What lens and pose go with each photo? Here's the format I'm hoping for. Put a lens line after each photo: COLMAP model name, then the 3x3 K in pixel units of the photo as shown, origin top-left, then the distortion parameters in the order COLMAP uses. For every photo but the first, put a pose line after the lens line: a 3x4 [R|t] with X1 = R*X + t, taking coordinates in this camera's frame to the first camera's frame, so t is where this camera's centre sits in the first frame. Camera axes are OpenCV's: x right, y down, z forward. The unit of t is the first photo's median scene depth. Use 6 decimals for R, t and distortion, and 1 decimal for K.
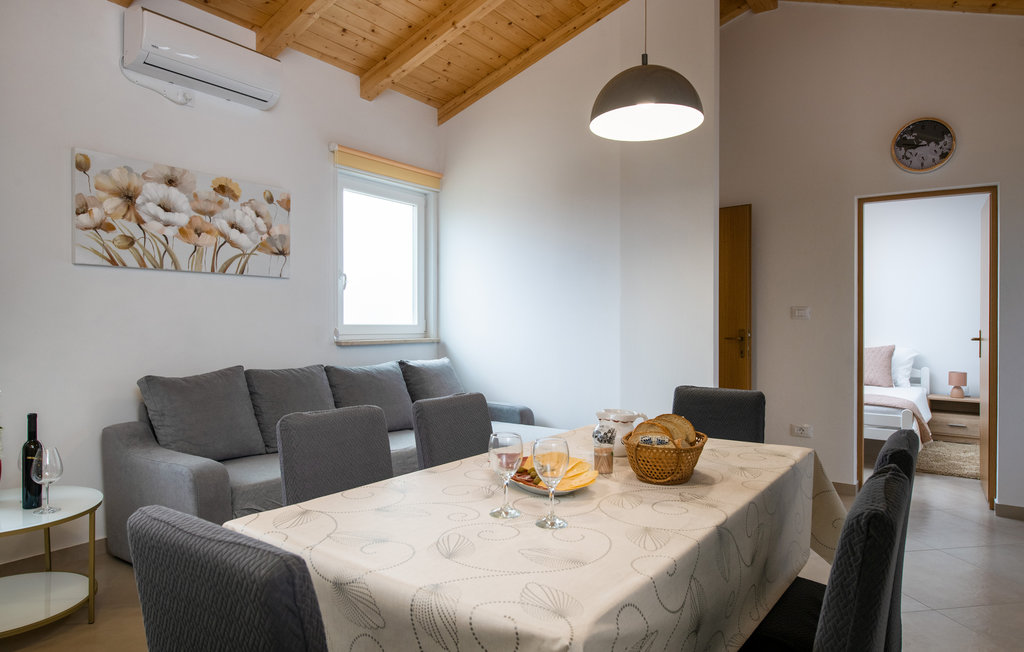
lens RADIAL K [[640.4, 0, 512.0], [0, 640.4, 326.0], [0, 0, 1]] dist [-0.001891, 0.000006]
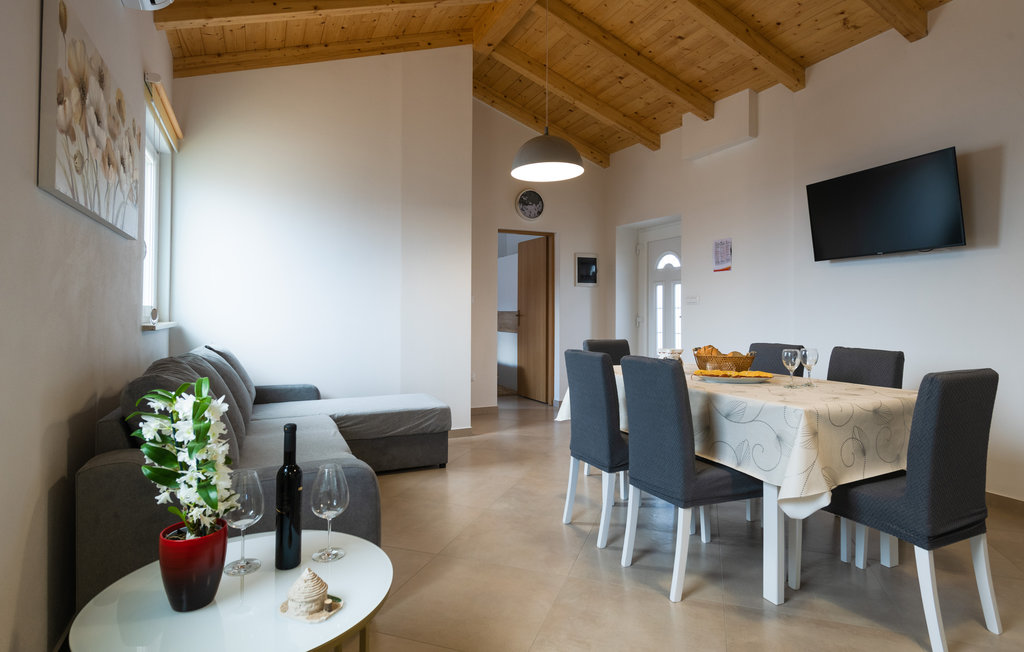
lens RADIAL K [[548.0, 0, 512.3], [0, 548.0, 303.3], [0, 0, 1]] dist [0.001046, 0.000302]
pose [[0.490159, 0.009829, 0.871578, -0.693161], [0.008353, 0.999838, -0.015973, 0.012056], [-0.871593, 0.015110, 0.489997, 0.310817]]
